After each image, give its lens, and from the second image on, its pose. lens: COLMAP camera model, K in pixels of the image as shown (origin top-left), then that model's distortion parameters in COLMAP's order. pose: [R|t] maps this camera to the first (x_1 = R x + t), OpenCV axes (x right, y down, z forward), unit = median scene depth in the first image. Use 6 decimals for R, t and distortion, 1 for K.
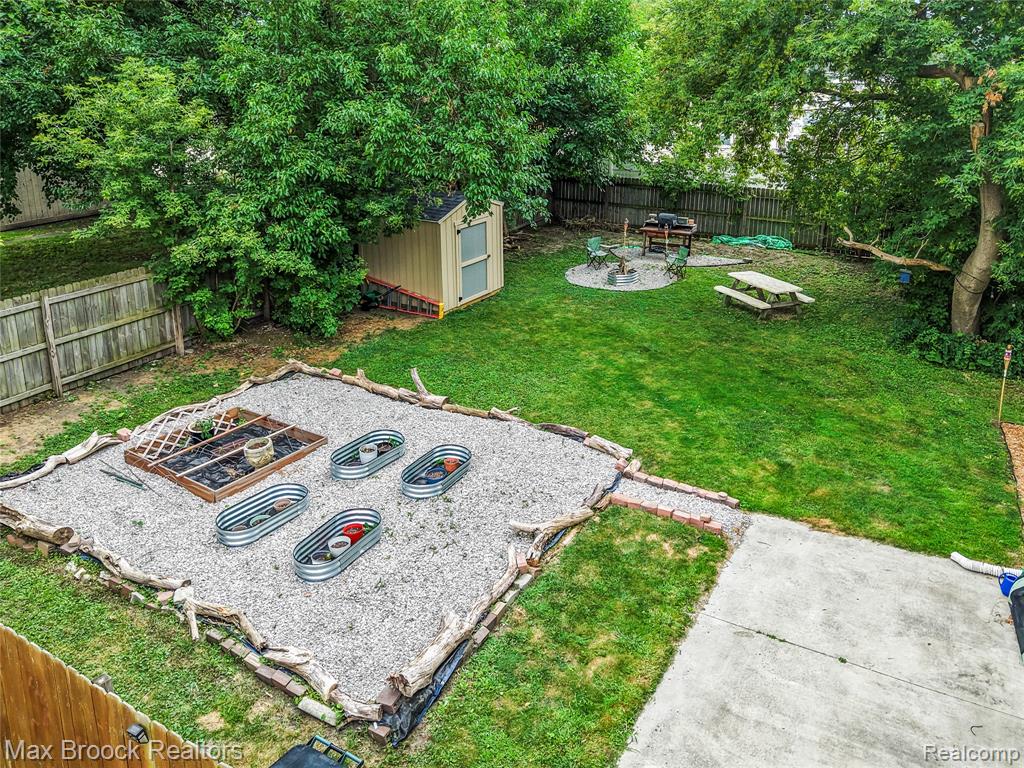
lens RADIAL K [[777.1, 0, 511.4], [0, 777.1, 296.8], [0, 0, 1]] dist [0.007860, -0.055443]
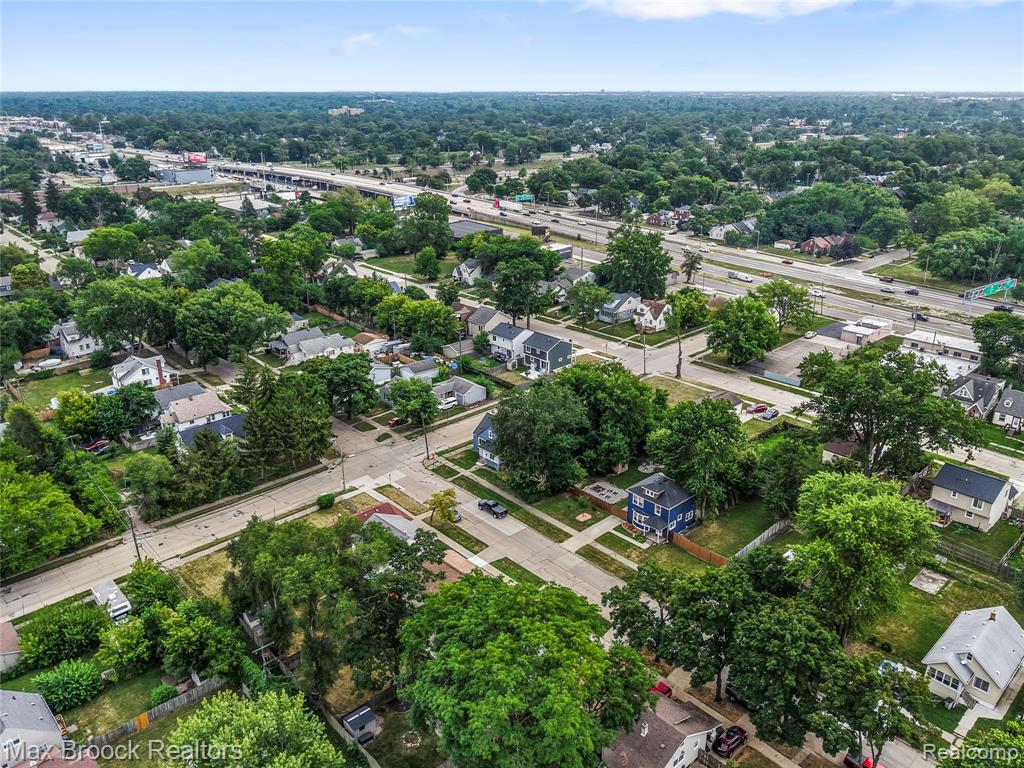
lens RADIAL K [[752.5, 0, 511.8], [0, 752.5, 362.7], [0, 0, 1]] dist [0.044075, -0.067181]
pose [[0.959681, 0.099140, -0.263029, 0.774346], [-0.086547, 0.994495, 0.059067, -1.462458], [0.267437, -0.033921, 0.962978, -6.637933]]
